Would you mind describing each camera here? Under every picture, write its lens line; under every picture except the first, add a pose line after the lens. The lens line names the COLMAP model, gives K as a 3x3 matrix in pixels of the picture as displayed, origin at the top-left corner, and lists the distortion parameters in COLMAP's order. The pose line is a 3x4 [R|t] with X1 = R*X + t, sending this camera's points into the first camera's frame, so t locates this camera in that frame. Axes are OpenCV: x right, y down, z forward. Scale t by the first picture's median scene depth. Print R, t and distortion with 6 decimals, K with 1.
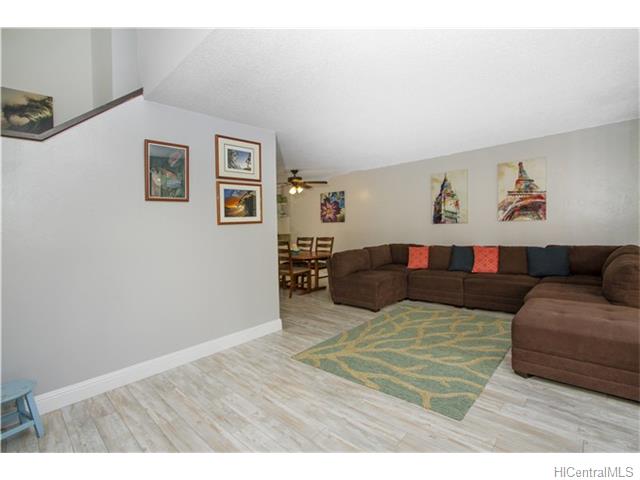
lens RADIAL K [[298.1, 0, 316.9], [0, 298.1, 239.9], [0, 0, 1]] dist [-0.017000, 0.000280]
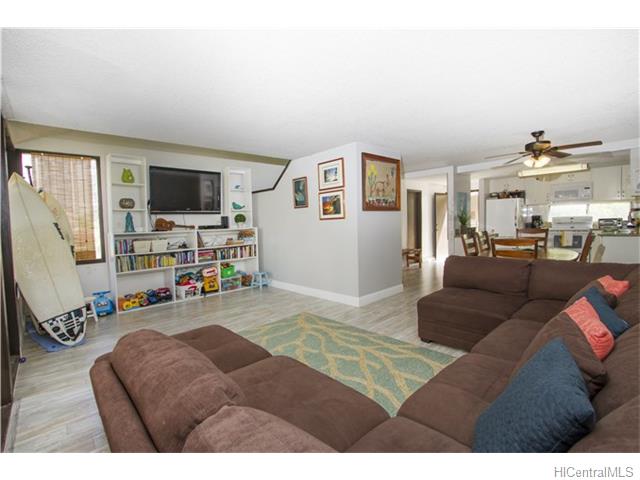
lens RADIAL K [[298.1, 0, 315.5], [0, 298.1, 239.2], [0, 0, 1]] dist [-0.017000, 0.000280]
pose [[-0.058978, 0.103085, -0.992922, 1.128260], [-0.009948, 0.994544, 0.103845, -0.102081], [0.998210, 0.016002, -0.057631, 0.949087]]
